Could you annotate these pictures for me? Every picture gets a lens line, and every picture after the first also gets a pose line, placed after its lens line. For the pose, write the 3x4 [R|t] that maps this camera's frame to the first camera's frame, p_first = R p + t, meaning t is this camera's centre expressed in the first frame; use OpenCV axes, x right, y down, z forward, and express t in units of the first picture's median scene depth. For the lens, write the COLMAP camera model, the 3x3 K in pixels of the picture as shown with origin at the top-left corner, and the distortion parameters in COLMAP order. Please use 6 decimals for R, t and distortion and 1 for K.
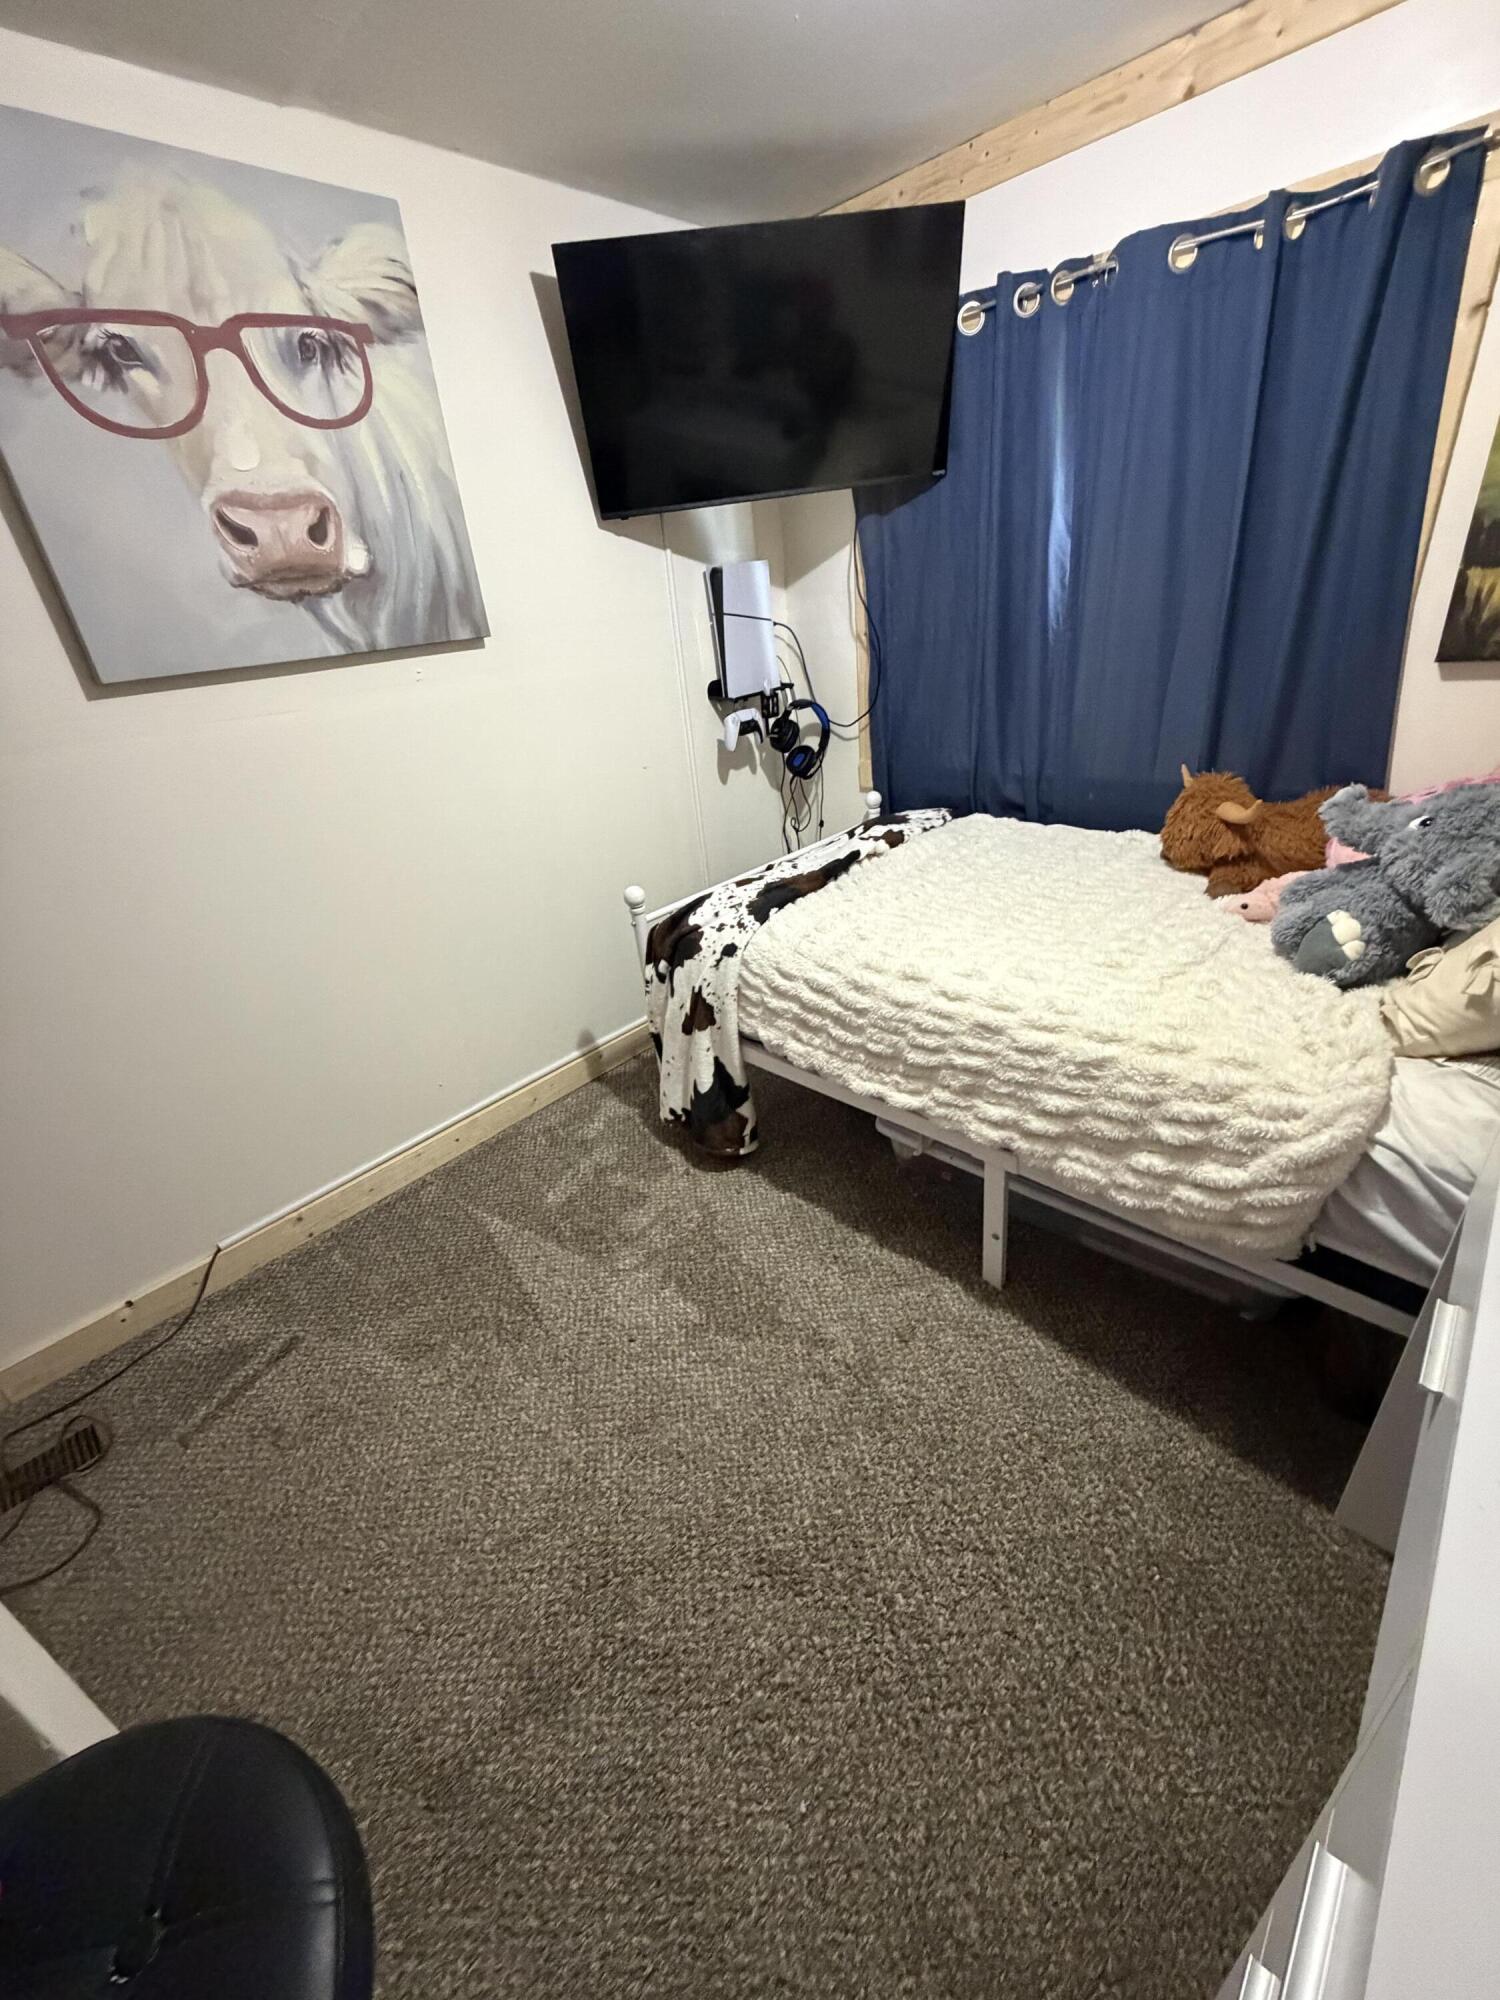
lens RADIAL K [[802.2, 0, 748.6], [0, 802.2, 1007.2], [0, 0, 1]] dist [-0.001488, -0.000762]
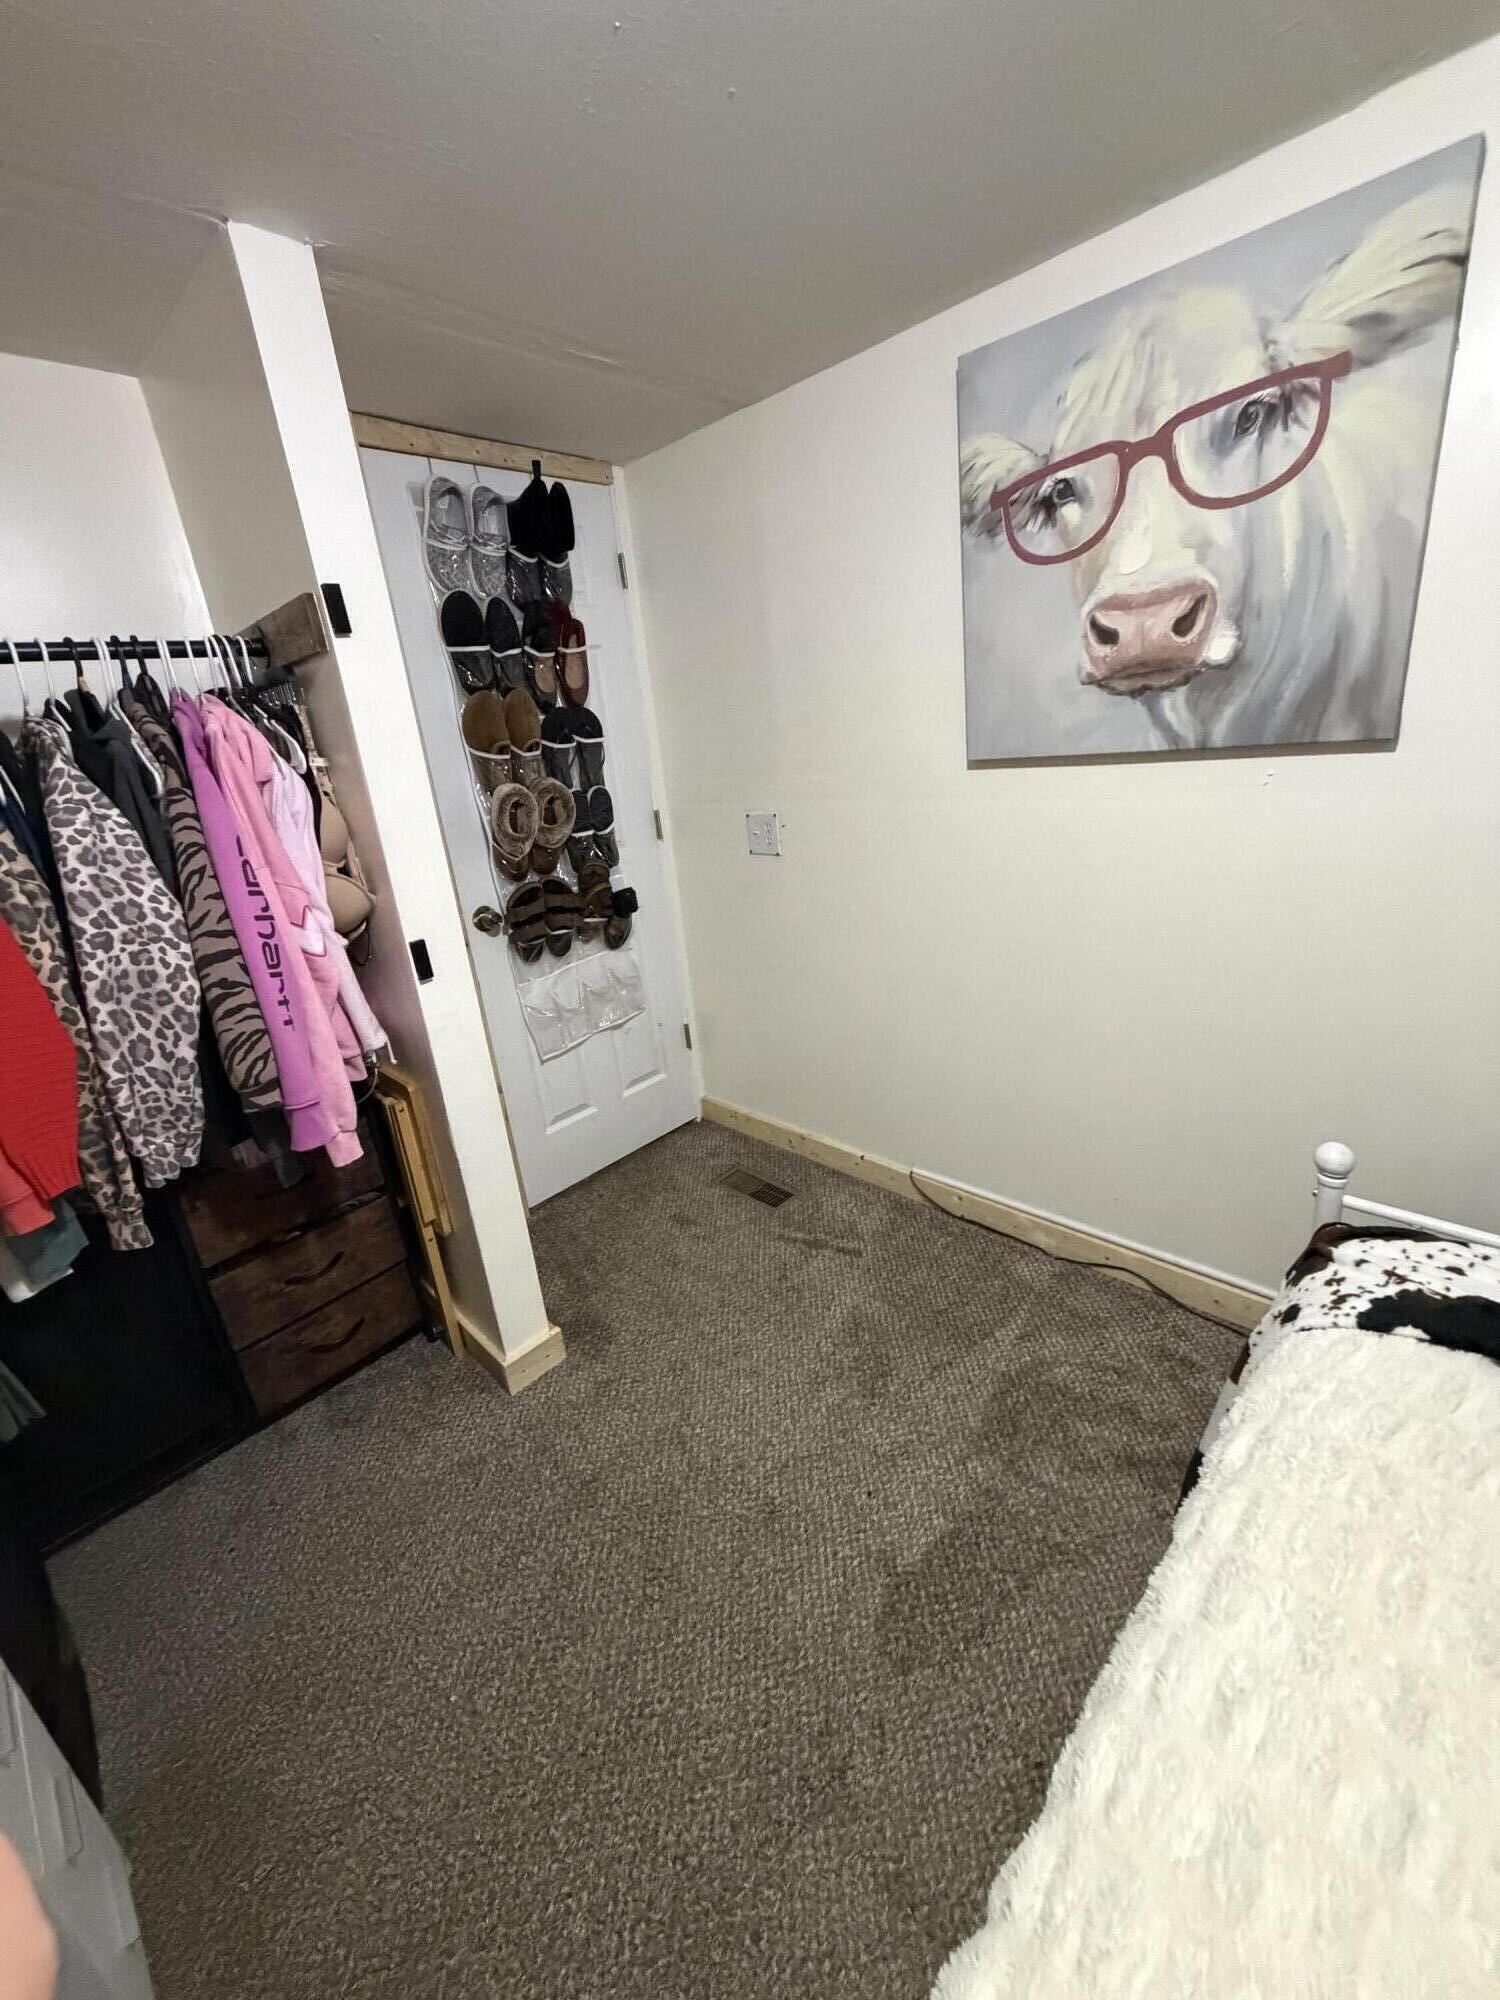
lens RADIAL K [[802.2, 0, 752.1], [0, 802.2, 998.4], [0, 0, 1]] dist [-0.001488, -0.000762]
pose [[-0.007818, 0.415465, -0.909576, 0.479879], [-0.360943, 0.847109, 0.390034, -0.406928], [0.932555, 0.331354, 0.143337, 0.546334]]
